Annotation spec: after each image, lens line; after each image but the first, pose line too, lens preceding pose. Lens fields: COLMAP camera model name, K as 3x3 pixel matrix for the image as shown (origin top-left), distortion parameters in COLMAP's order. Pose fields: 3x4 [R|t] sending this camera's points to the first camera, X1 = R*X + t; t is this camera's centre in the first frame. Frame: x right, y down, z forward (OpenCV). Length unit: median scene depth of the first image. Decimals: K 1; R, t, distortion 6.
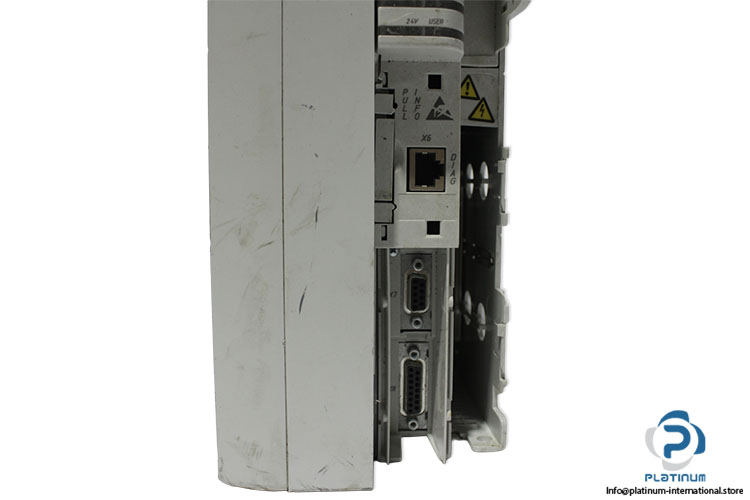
lens RADIAL K [[615.6, 0, 370.5], [0, 615.6, 249.5], [0, 0, 1]] dist [-0.154243, 0.002739]
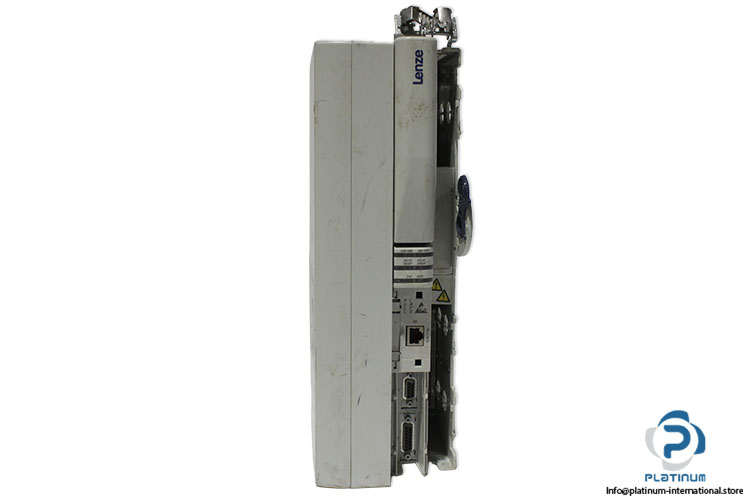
lens RADIAL K [[871.7, 0, 376.4], [0, 871.7, 250.2], [0, 0, 1]] dist [-0.133741, 0.000000]
pose [[0.998452, -0.003963, 0.055479, -0.205814], [0.003079, 0.999867, 0.015997, -0.469752], [-0.055535, -0.015802, 0.998332, -1.969596]]
